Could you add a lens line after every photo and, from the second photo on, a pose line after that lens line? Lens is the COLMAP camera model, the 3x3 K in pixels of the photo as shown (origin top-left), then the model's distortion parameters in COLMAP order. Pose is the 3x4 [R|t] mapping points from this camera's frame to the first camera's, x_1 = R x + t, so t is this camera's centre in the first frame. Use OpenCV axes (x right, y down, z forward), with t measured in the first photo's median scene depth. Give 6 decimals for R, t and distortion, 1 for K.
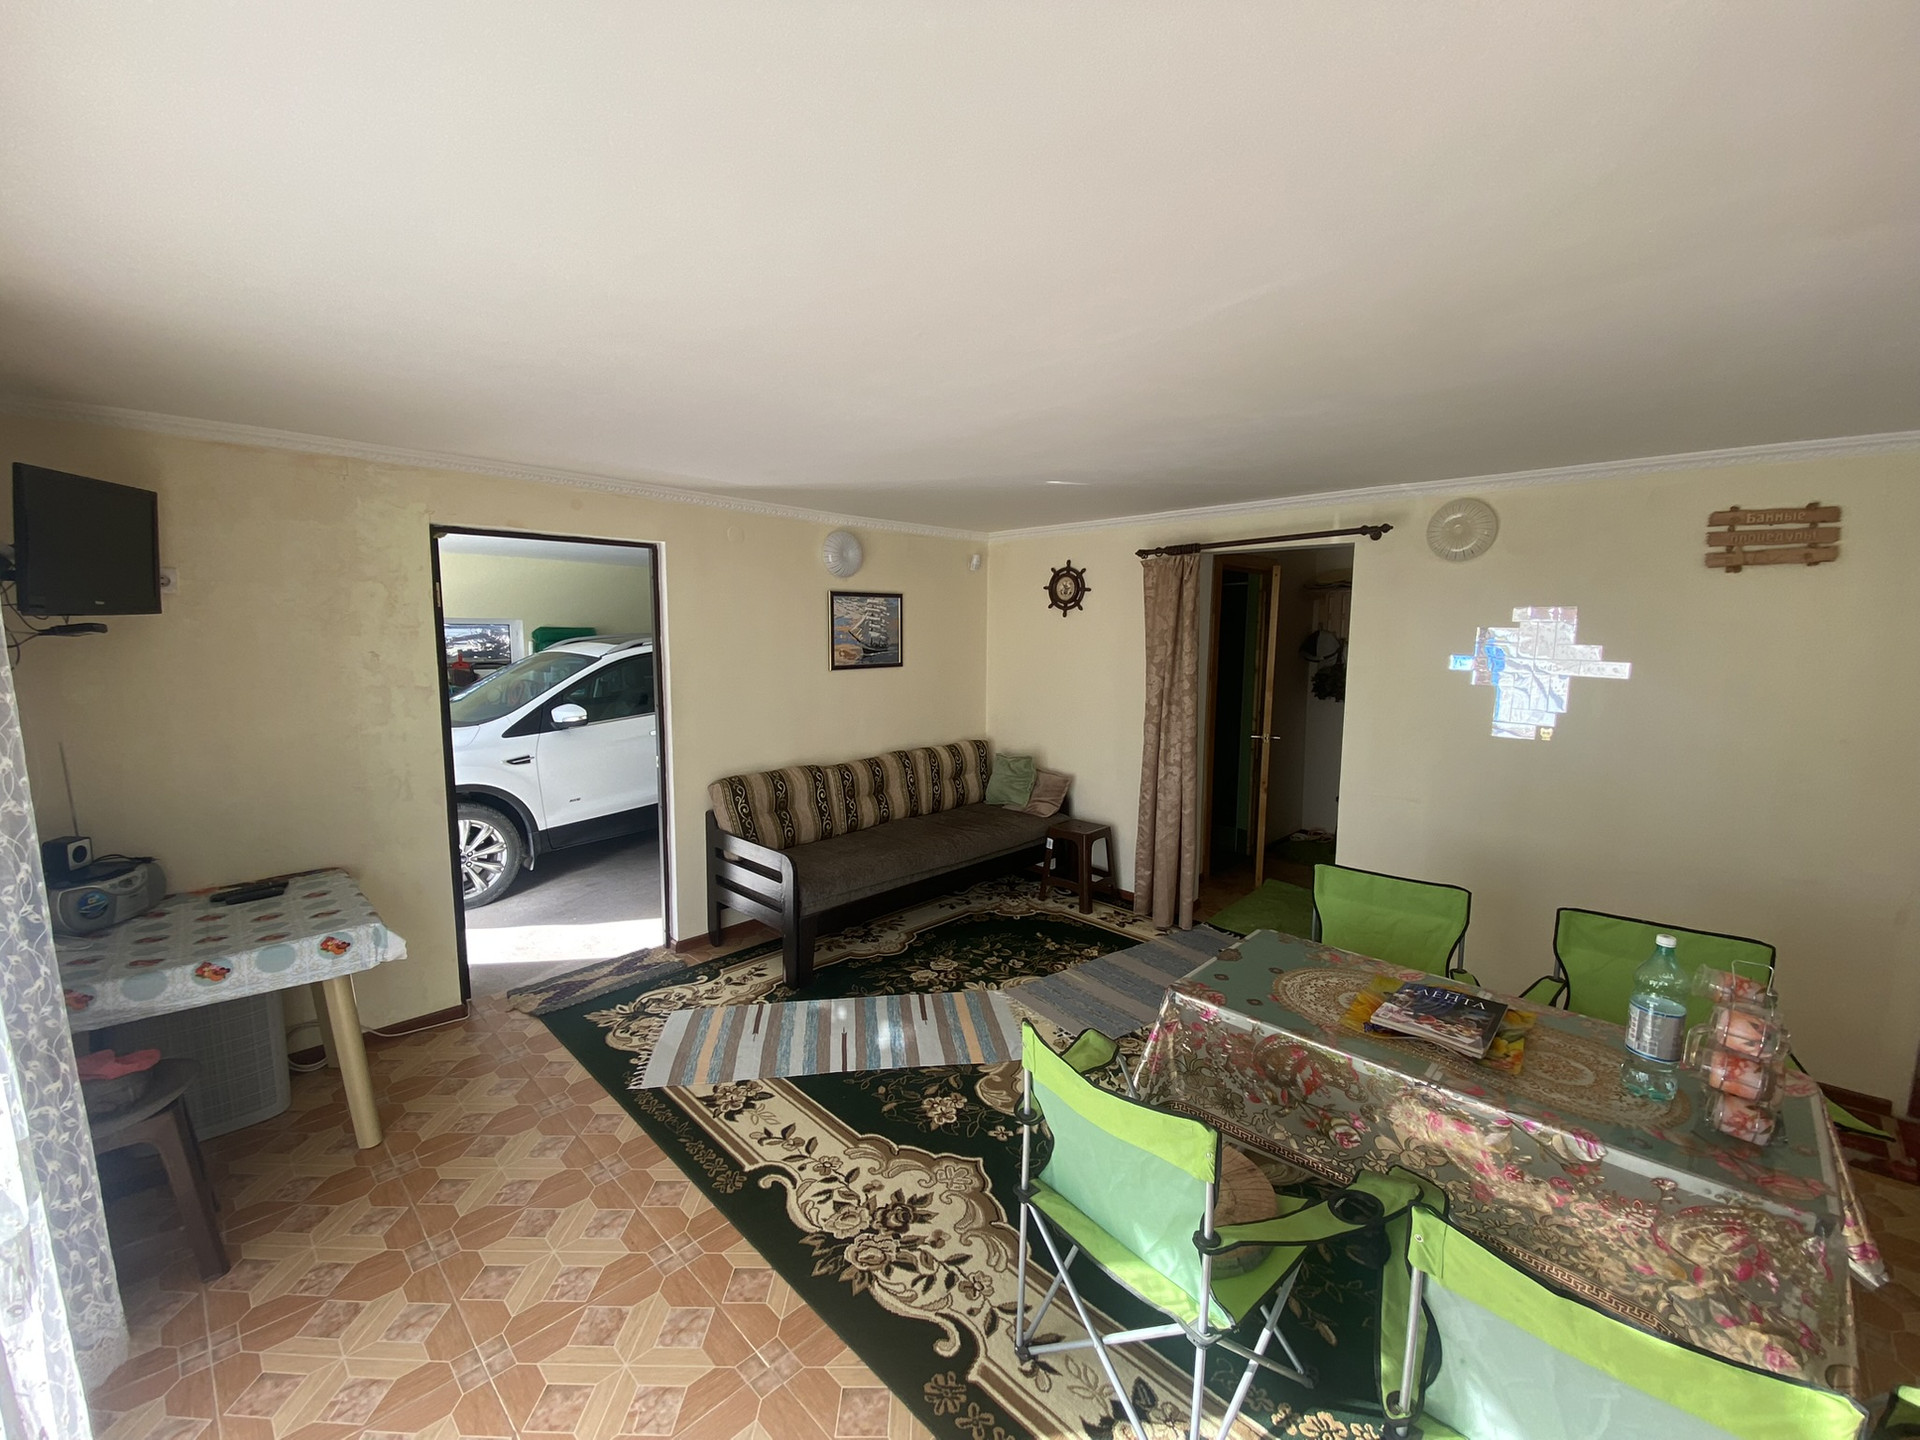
lens RADIAL K [[774.5, 0, 962.1], [0, 774.5, 723.6], [0, 0, 1]] dist [0.003303, -0.012320]
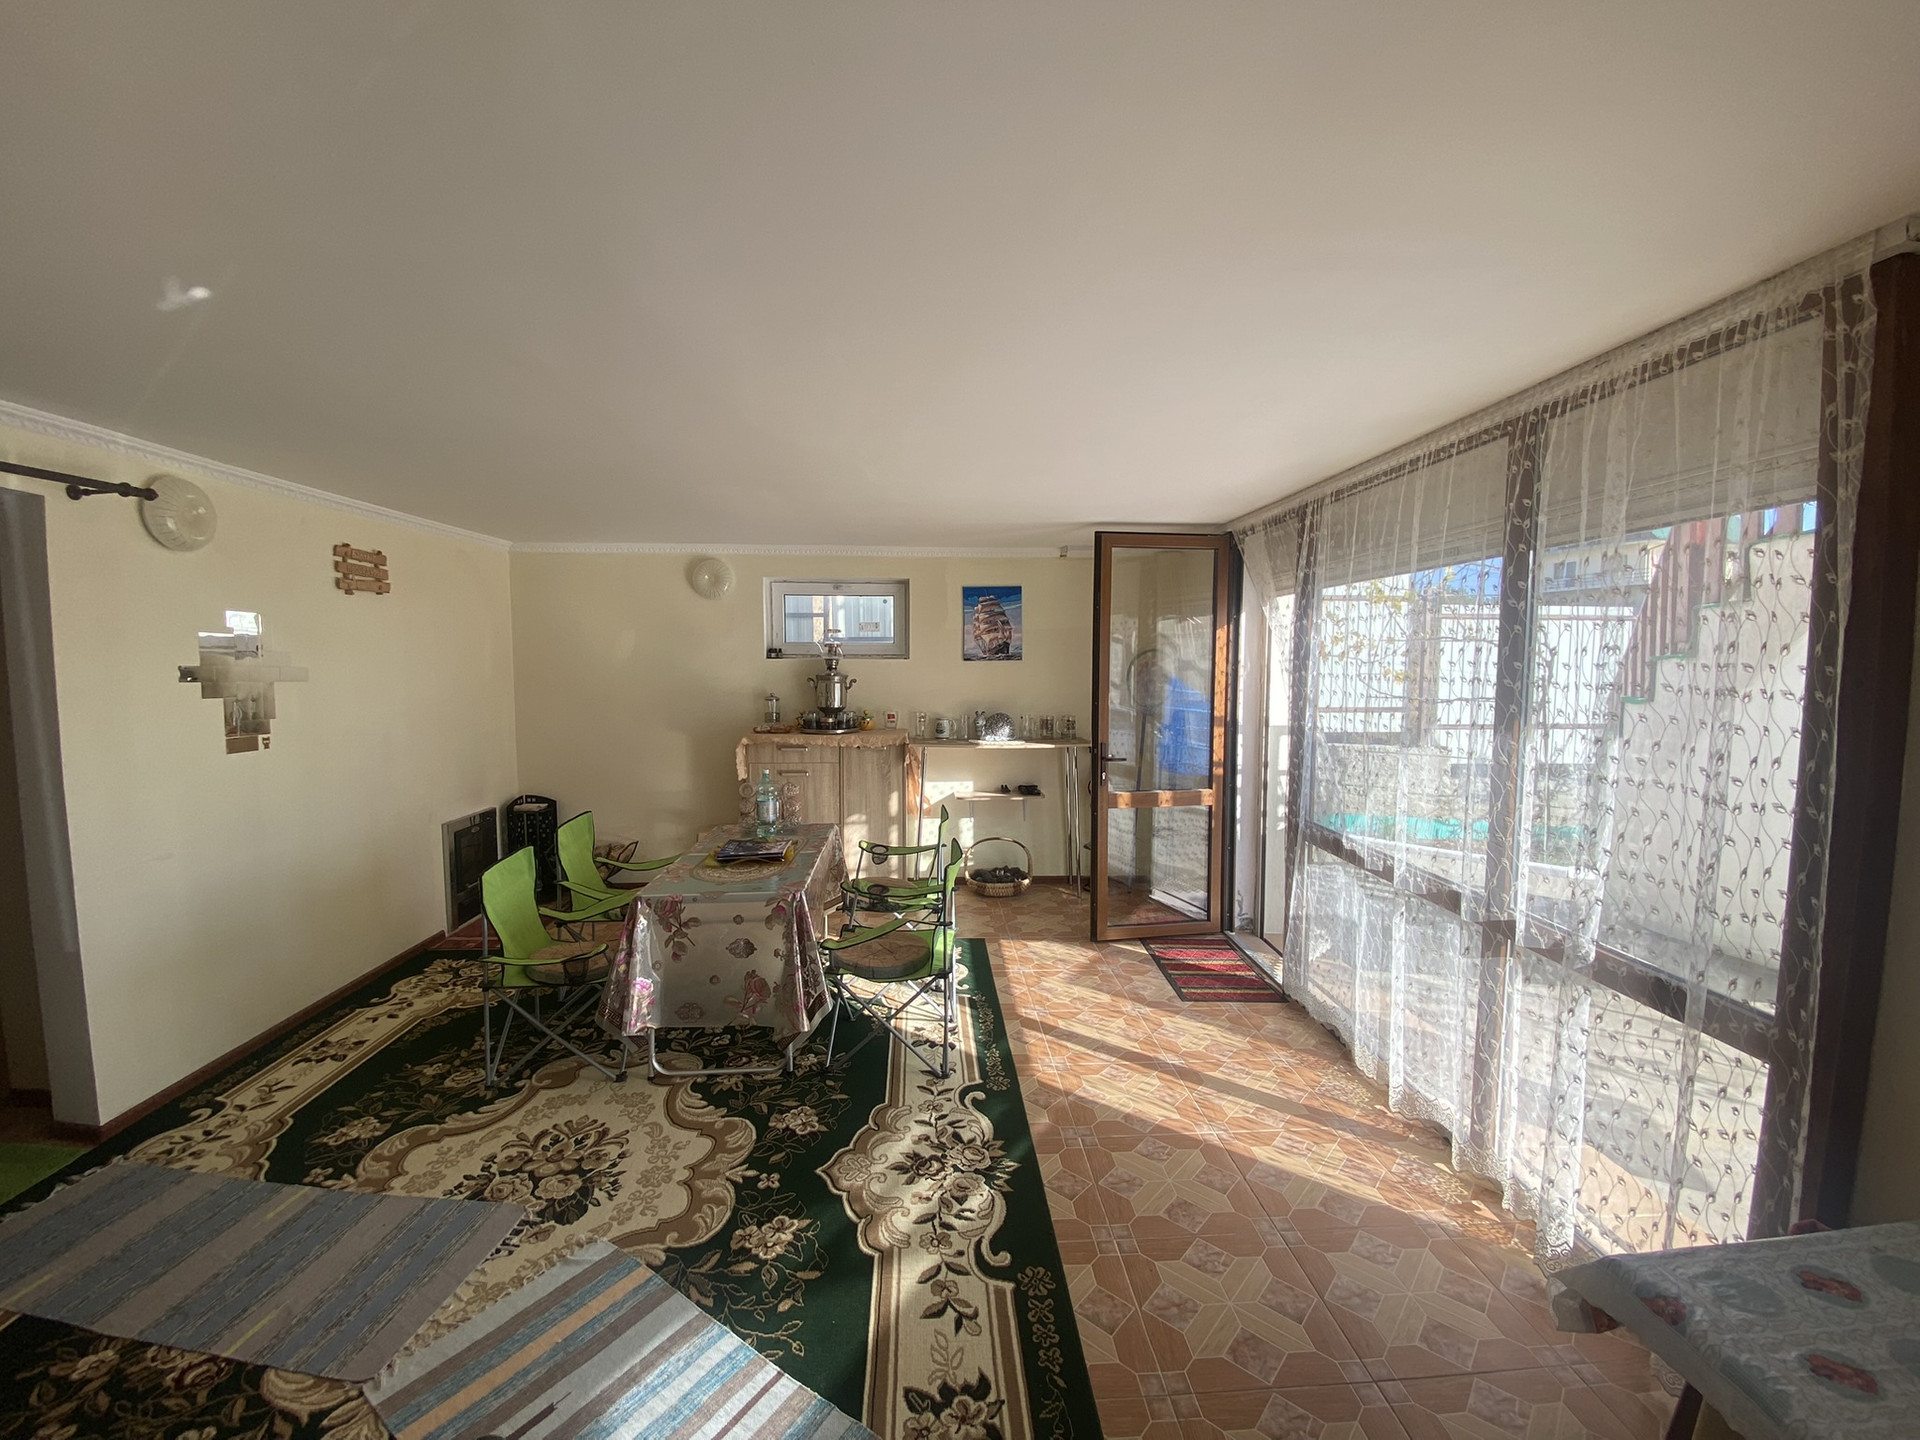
lens RADIAL K [[774.5, 0, 964.8], [0, 774.5, 719.2], [0, 0, 1]] dist [0.003303, -0.012320]
pose [[-0.743682, -0.056654, 0.666128, -0.746984], [0.073713, 0.983379, 0.165931, -0.152486], [-0.664457, 0.172502, -0.727145, 1.512559]]
